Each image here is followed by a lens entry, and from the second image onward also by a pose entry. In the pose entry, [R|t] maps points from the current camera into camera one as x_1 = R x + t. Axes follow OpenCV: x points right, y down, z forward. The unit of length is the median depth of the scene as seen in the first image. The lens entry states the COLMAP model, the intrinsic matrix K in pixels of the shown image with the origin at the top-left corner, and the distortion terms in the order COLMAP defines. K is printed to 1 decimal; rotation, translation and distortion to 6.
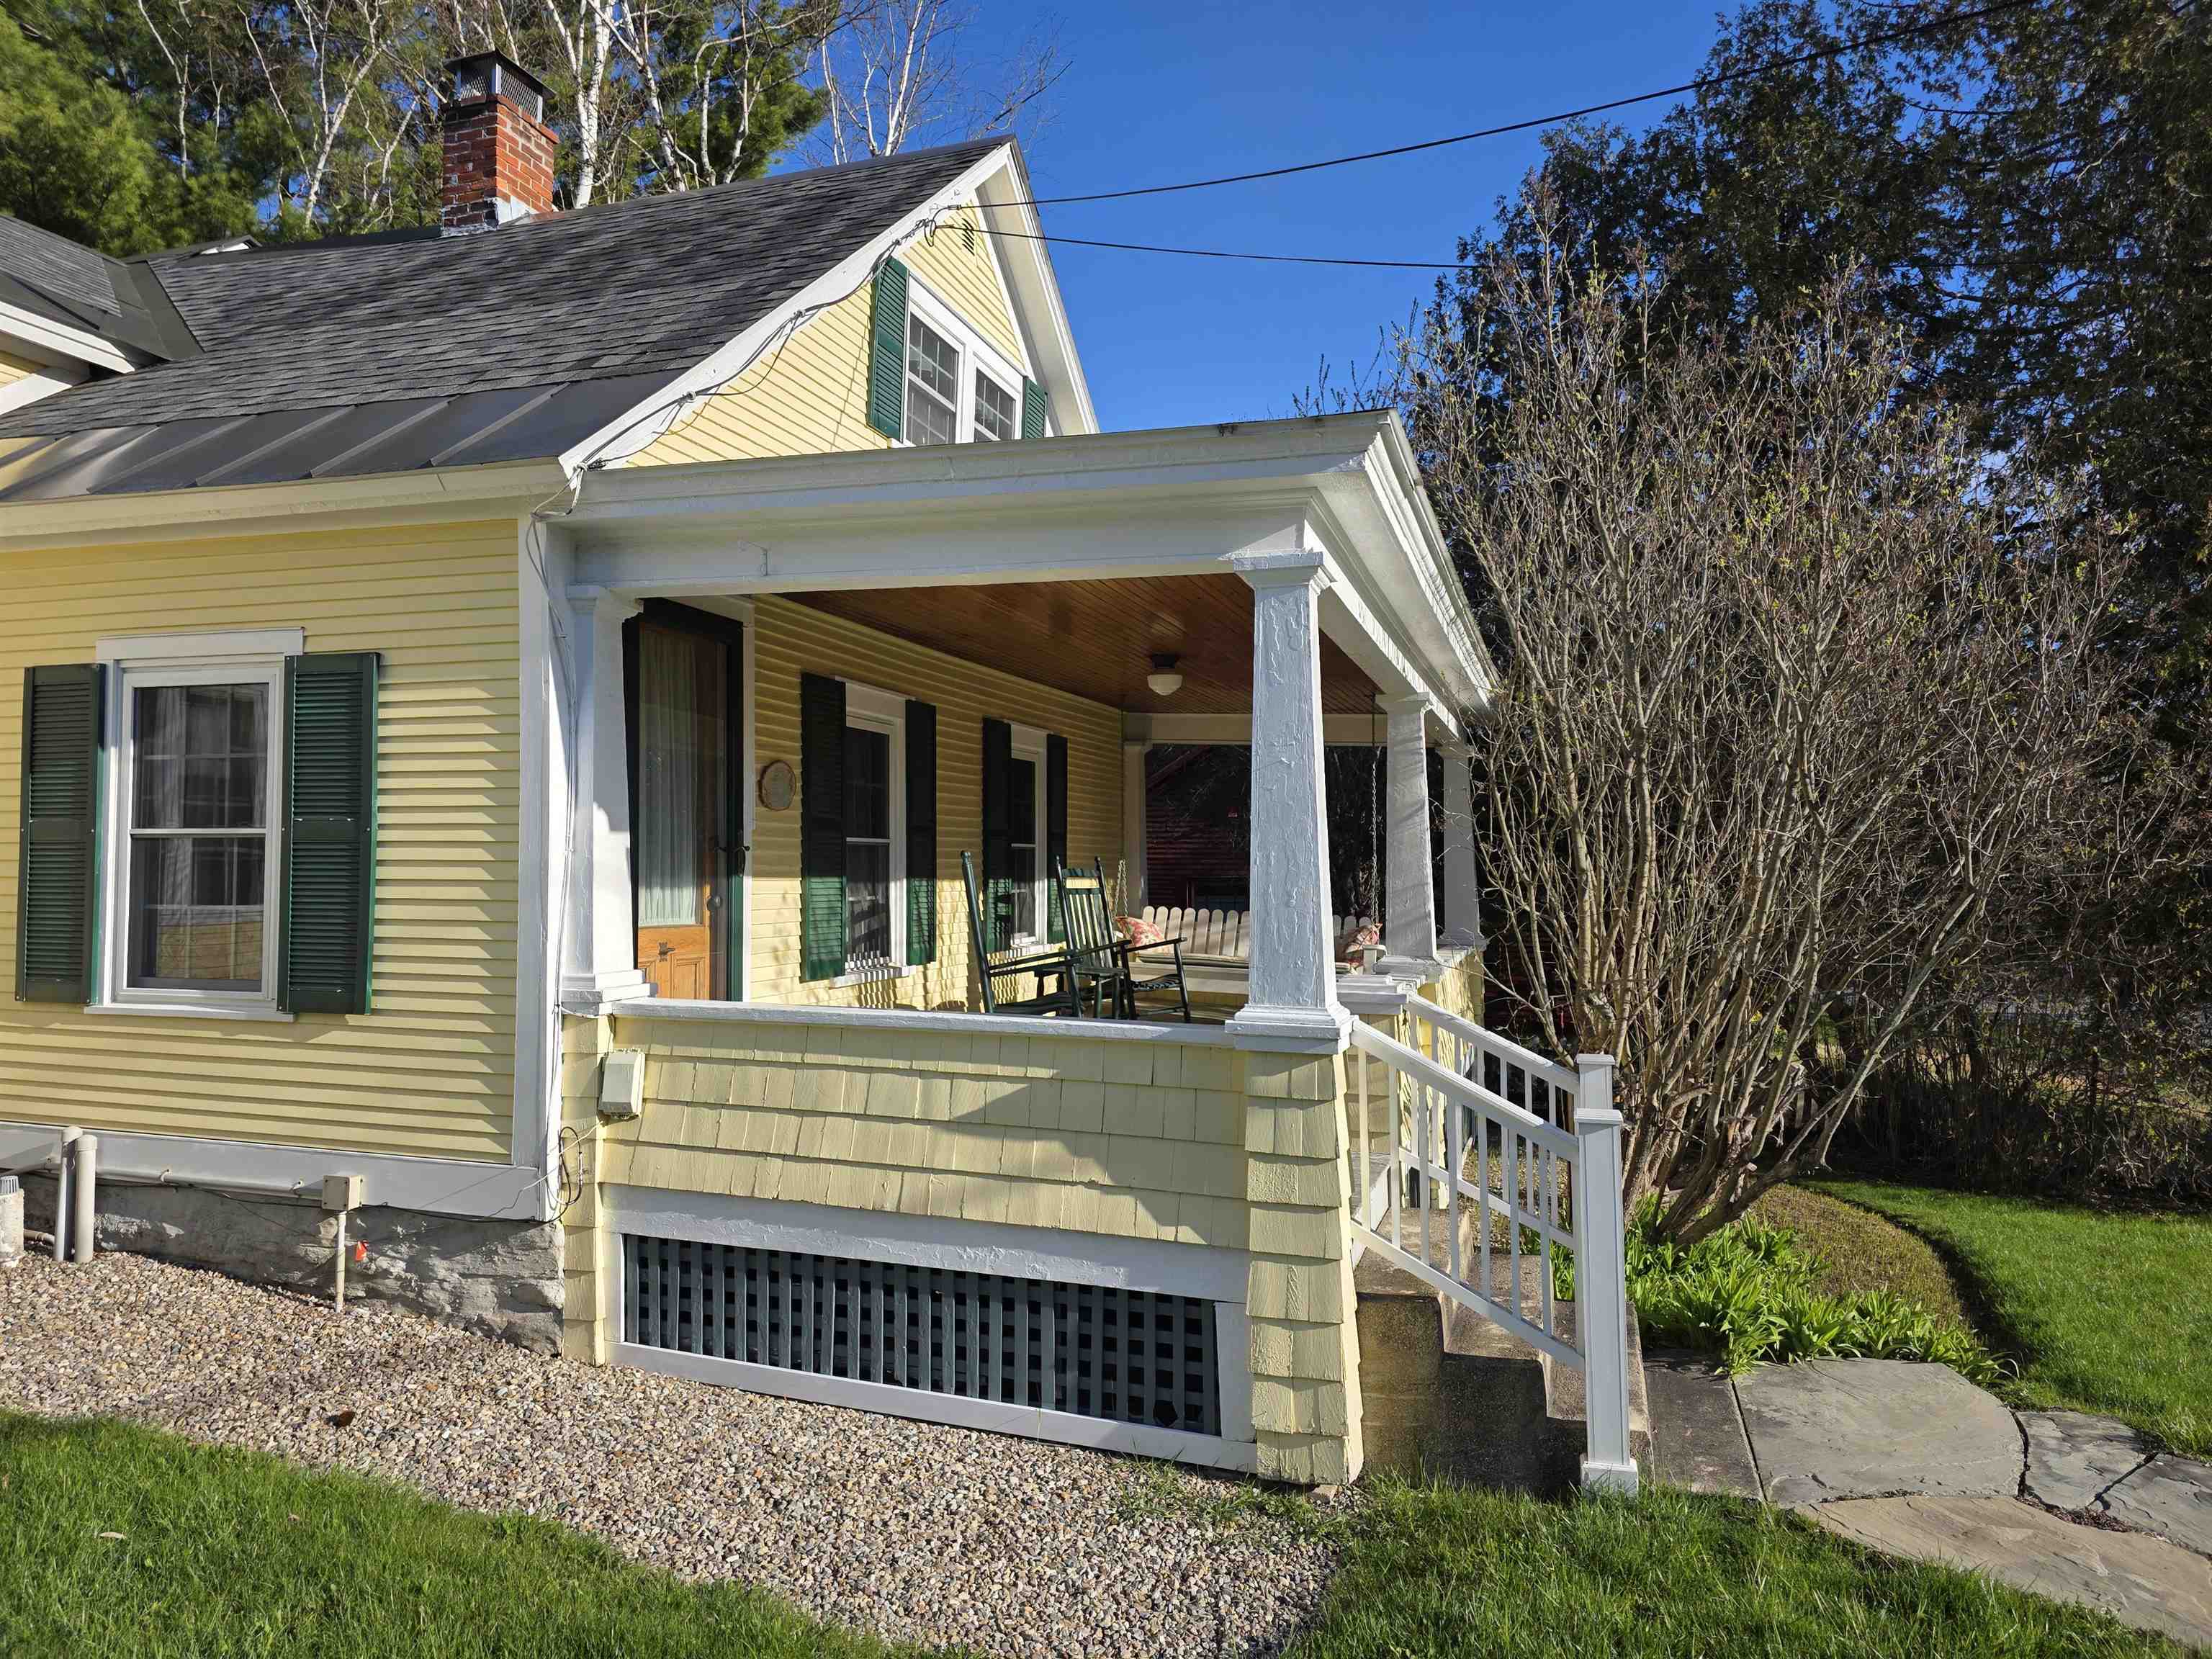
lens RADIAL K [[1484.6, 0, 1109.1], [0, 1484.6, 816.0], [0, 0, 1]] dist [0.073536, -0.066903]
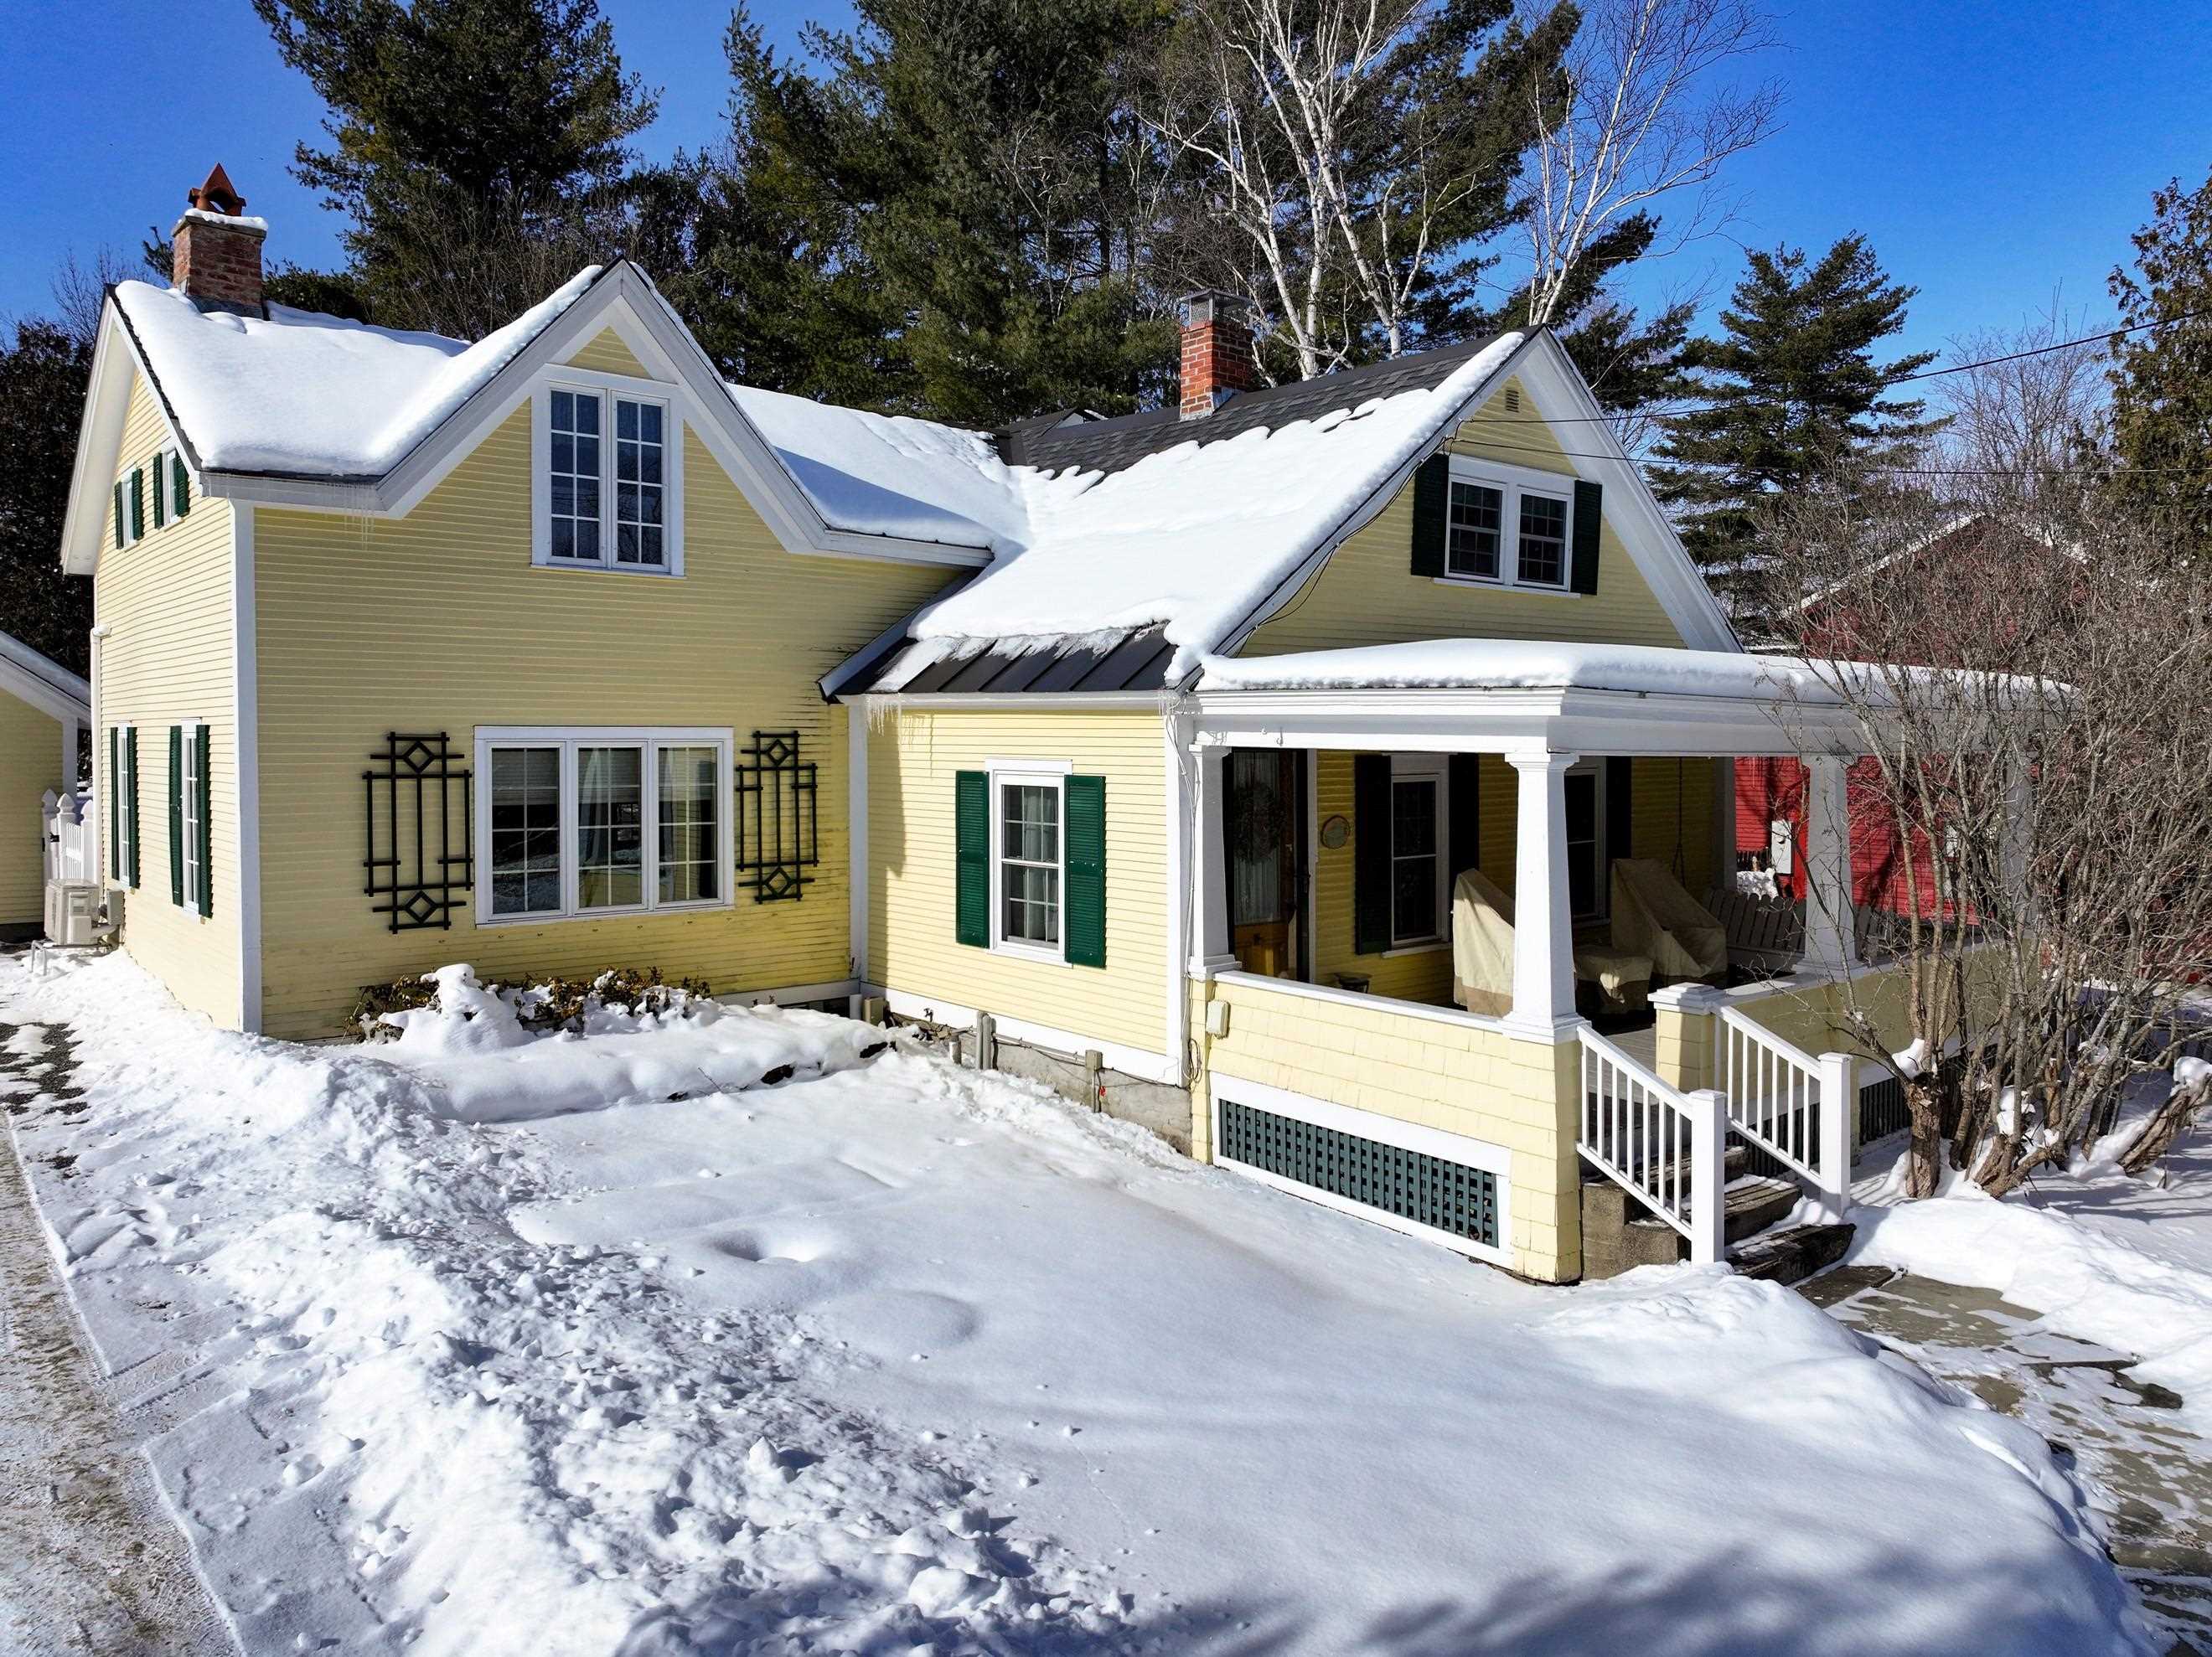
lens RADIAL K [[1591.7, 0, 1118.4], [0, 1591.7, 777.1], [0, 0, 1]] dist [-0.005022, 0.014824]
pose [[0.860471, 0.015331, -0.509268, 0.537461], [0.016828, 0.998147, 0.058482, -0.221902], [0.509221, -0.058892, 0.858619, -0.688920]]
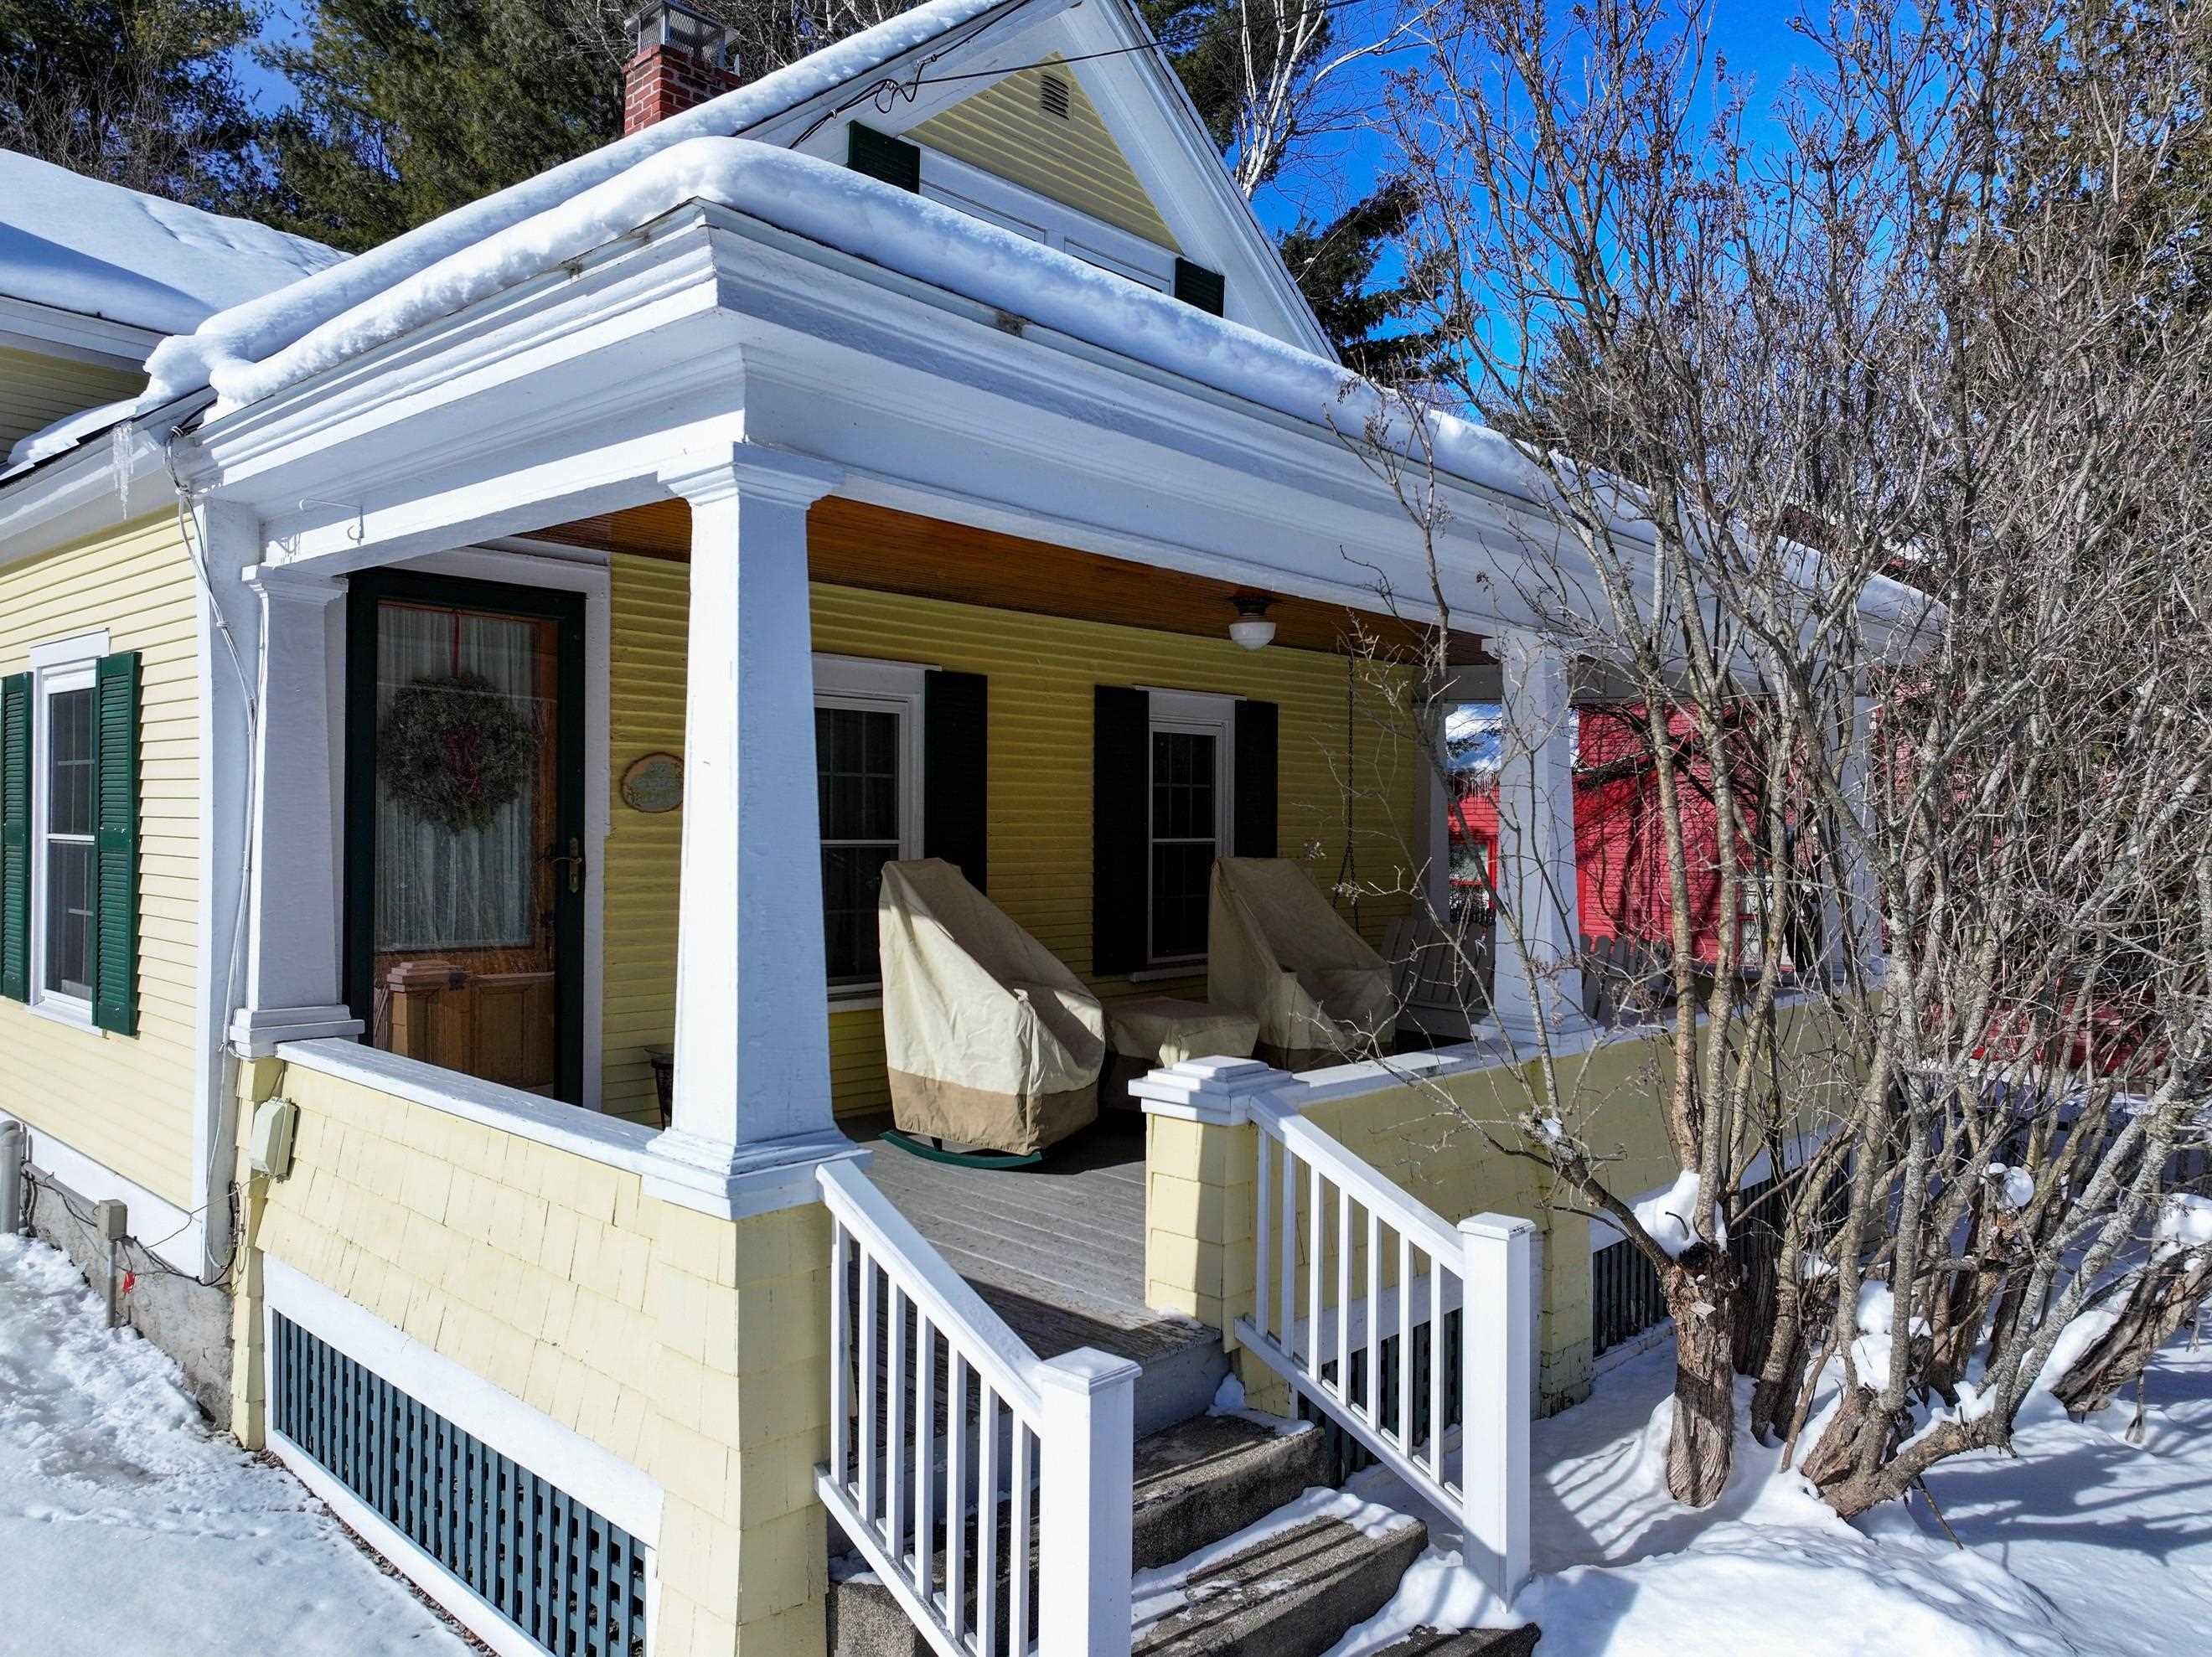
lens RADIAL K [[1591.7, 0, 1105.4], [0, 1591.7, 830.3], [0, 0, 1]] dist [-0.005022, 0.014824]
pose [[0.903679, 0.009005, -0.428115, 0.487008], [0.005717, 0.999436, 0.033089, -0.026689], [0.428171, -0.032349, 0.903118, 0.360031]]
